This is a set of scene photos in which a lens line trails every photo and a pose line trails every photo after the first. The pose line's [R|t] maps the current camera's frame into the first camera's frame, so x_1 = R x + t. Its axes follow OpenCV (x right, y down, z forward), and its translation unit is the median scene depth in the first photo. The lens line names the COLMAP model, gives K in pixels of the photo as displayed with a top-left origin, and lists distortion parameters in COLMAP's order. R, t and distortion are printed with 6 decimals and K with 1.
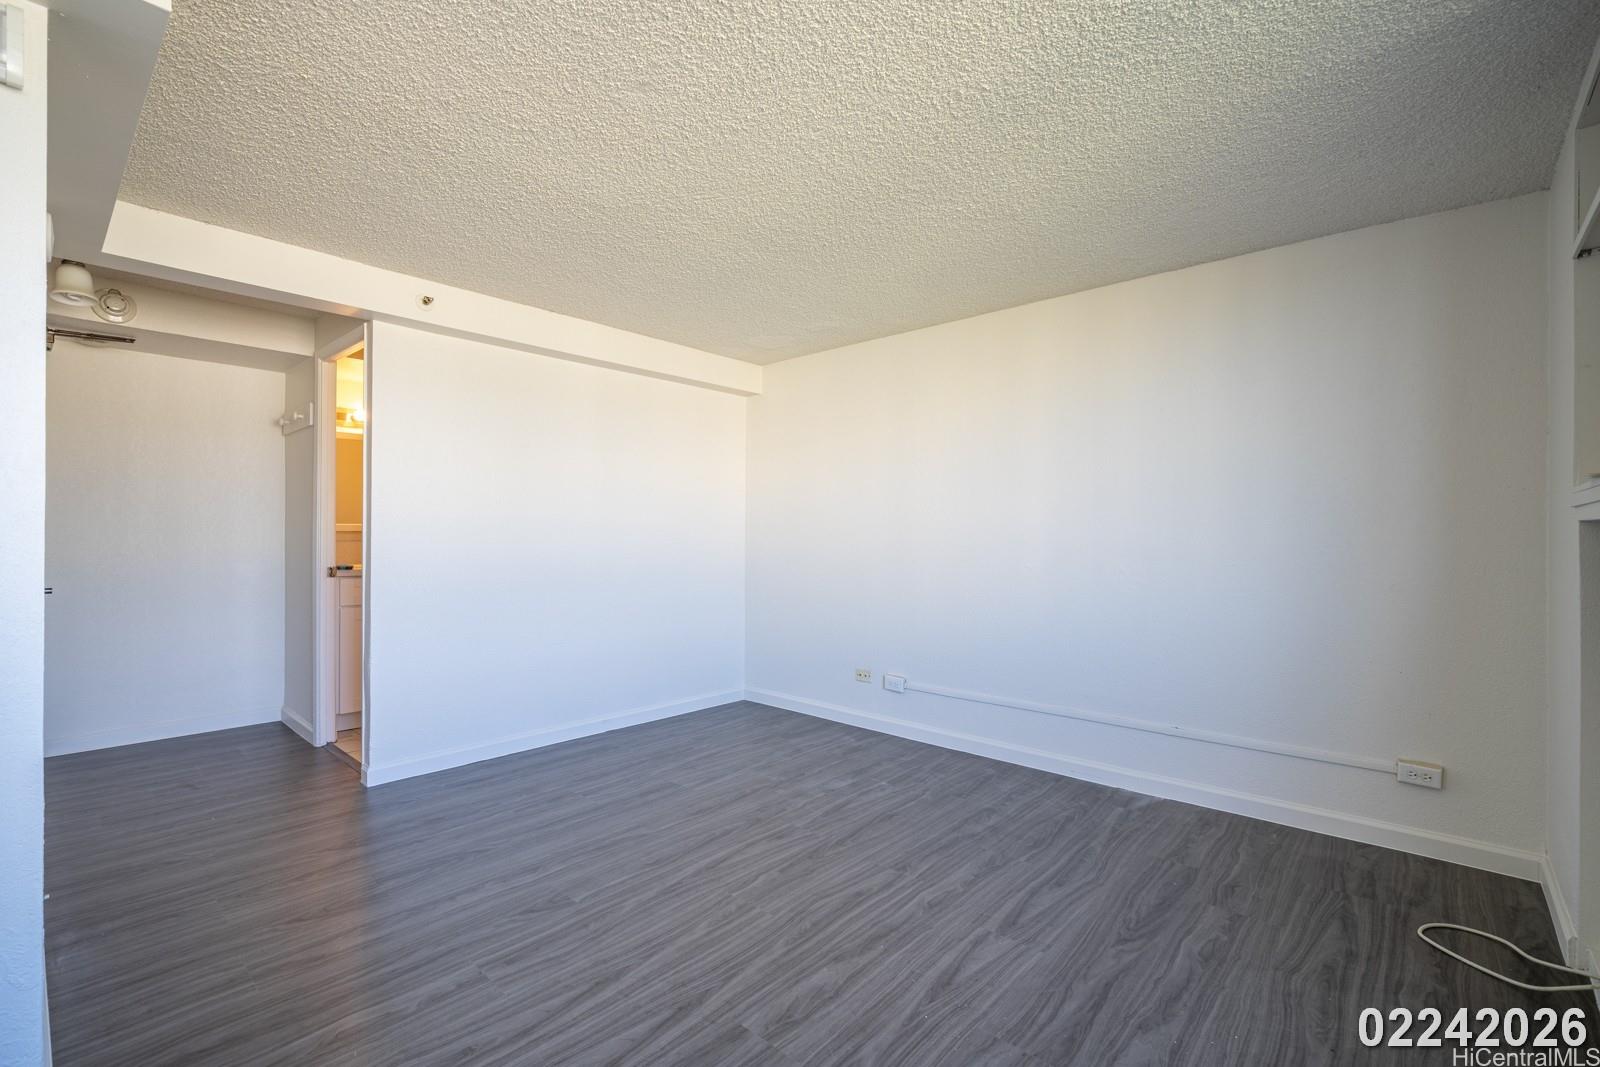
lens RADIAL K [[701.1, 0, 803.8], [0, 701.1, 527.6], [0, 0, 1]] dist [-0.005098, 0.000917]
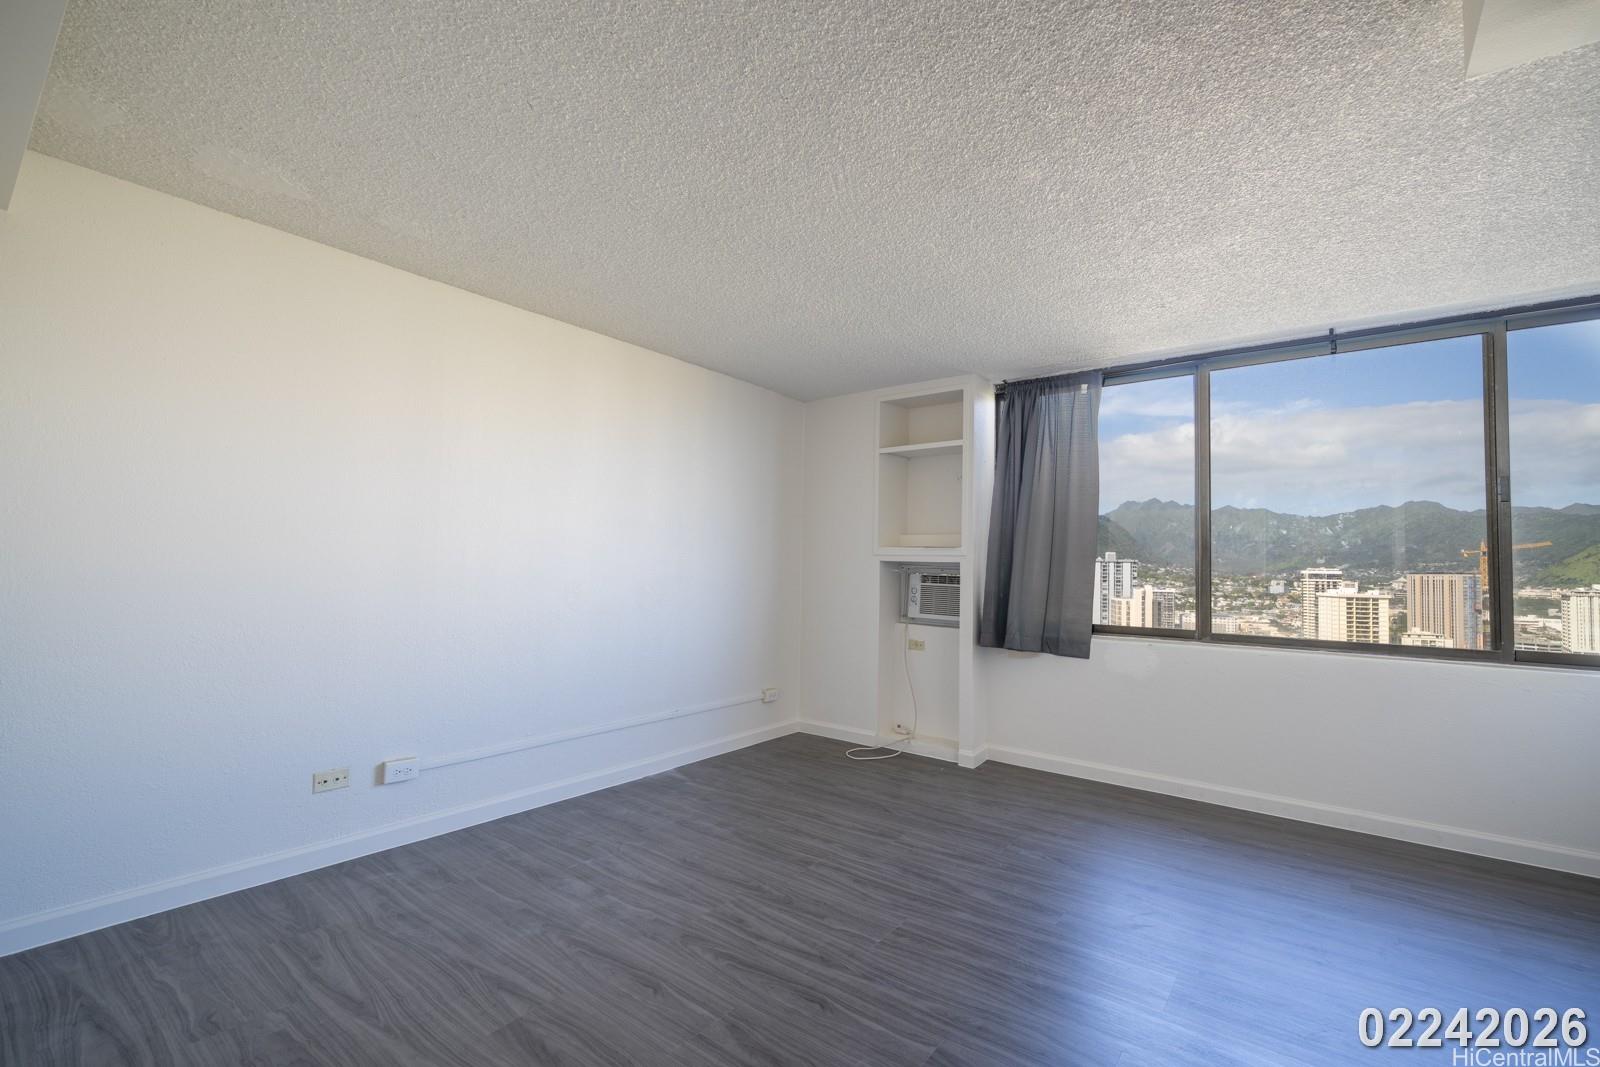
lens RADIAL K [[701.1, 0, 791.9], [0, 701.1, 541.3], [0, 0, 1]] dist [-0.005098, 0.000917]
pose [[-0.056315, 0.028840, 0.997996, -0.712196], [-0.027240, 0.999166, -0.030411, 0.005633], [-0.998041, -0.028898, -0.055483, 0.790725]]
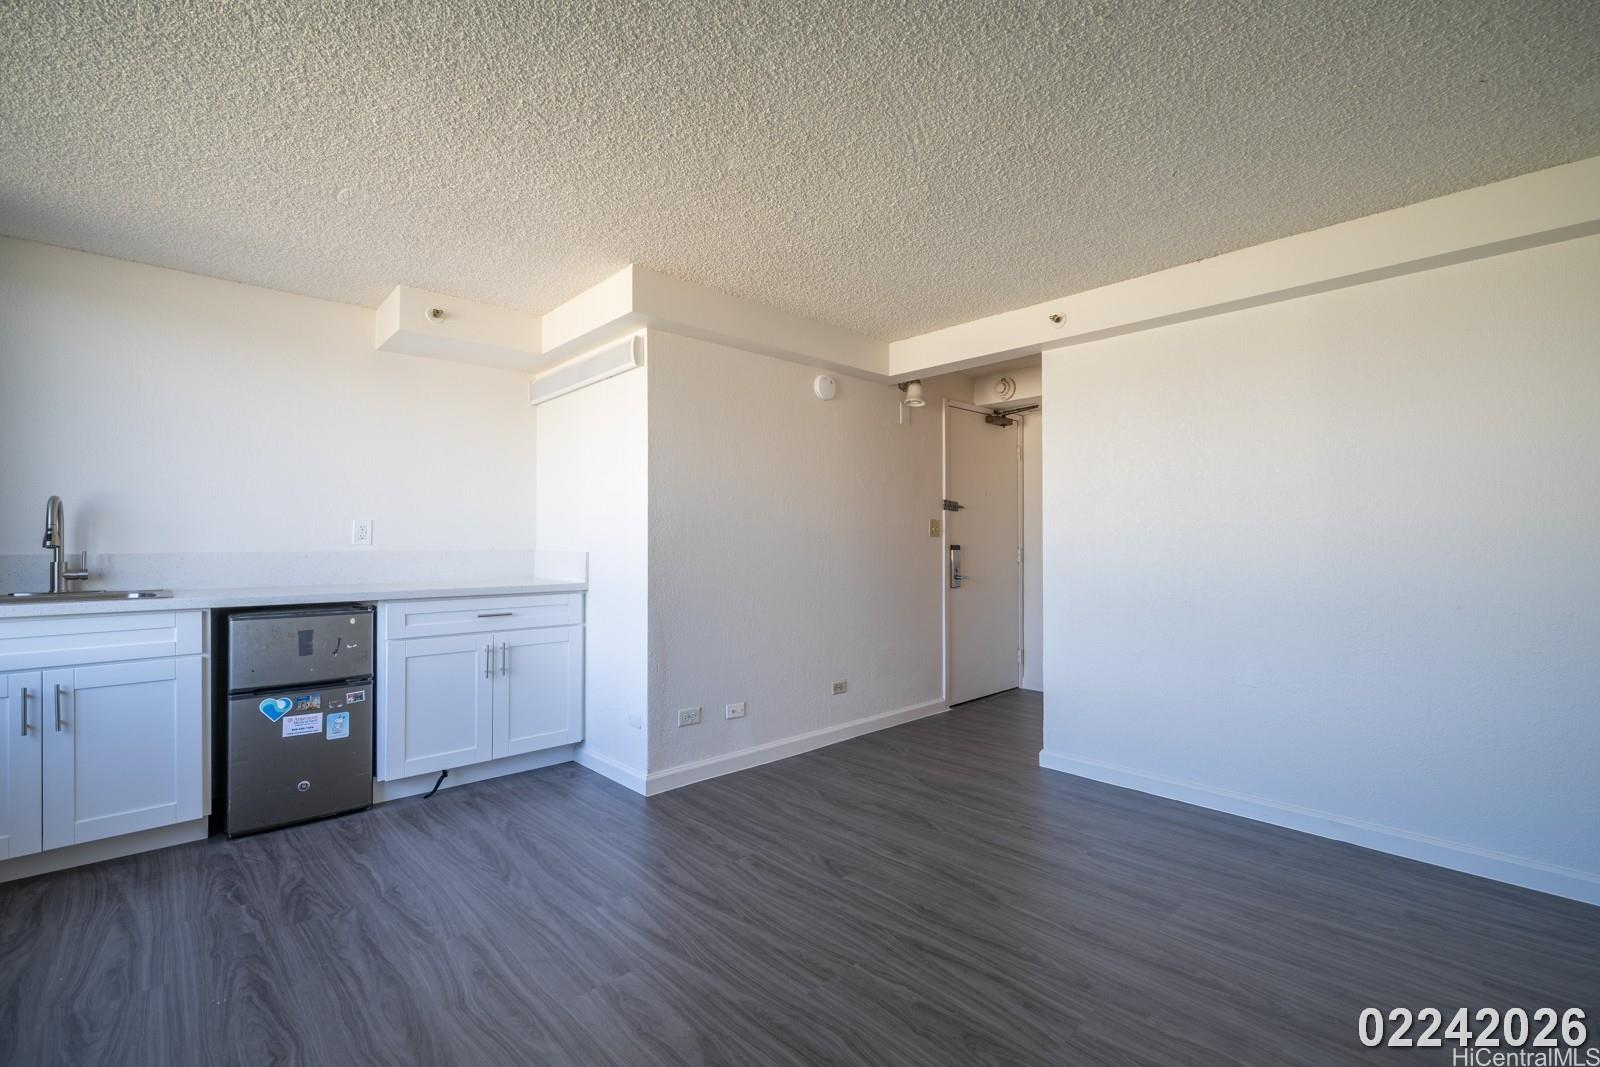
lens RADIAL K [[701.1, 0, 815.5], [0, 701.1, 537.1], [0, 0, 1]] dist [-0.005098, 0.000917]
pose [[-0.070673, -0.013904, -0.997403, 0.497908], [0.005315, 0.999883, -0.014316, 0.014722], [0.997485, -0.006313, -0.070590, 0.675648]]
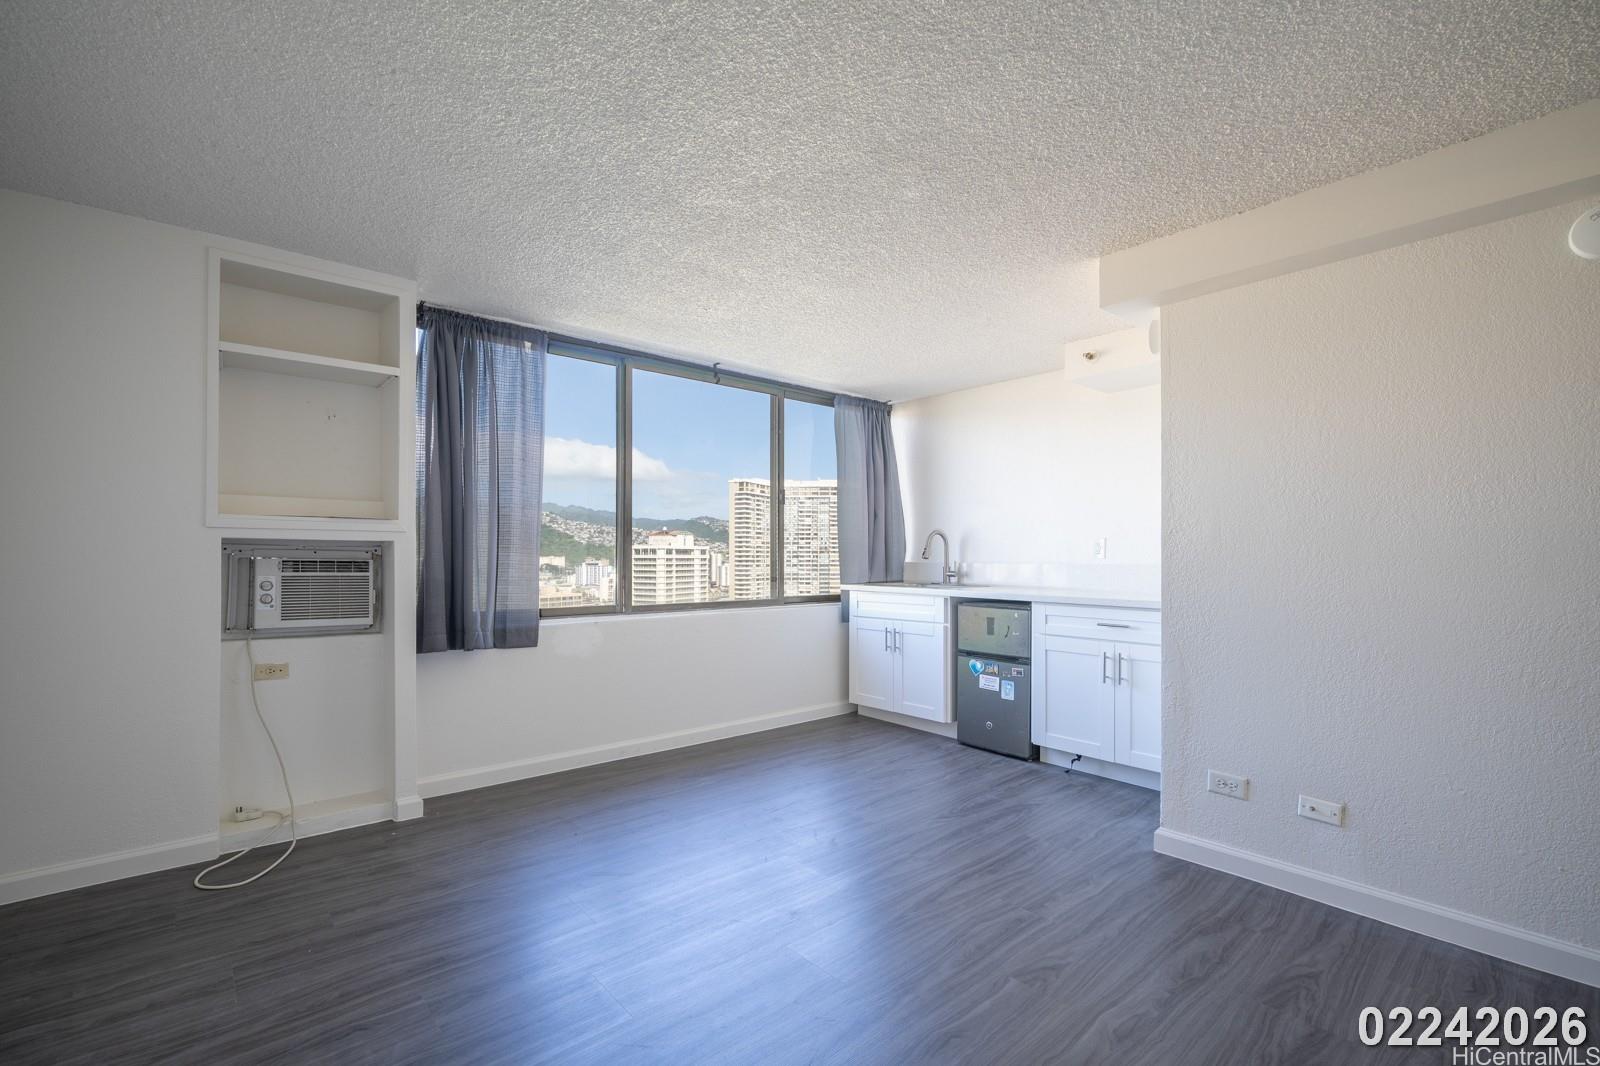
lens RADIAL K [[701.1, 0, 795.5], [0, 701.1, 549.4], [0, 0, 1]] dist [-0.005098, 0.000917]
pose [[-0.991713, -0.008520, 0.128193, -0.108472], [-0.010326, 0.999857, -0.013427, 0.014735], [-0.128061, -0.014639, -0.991658, 1.233447]]
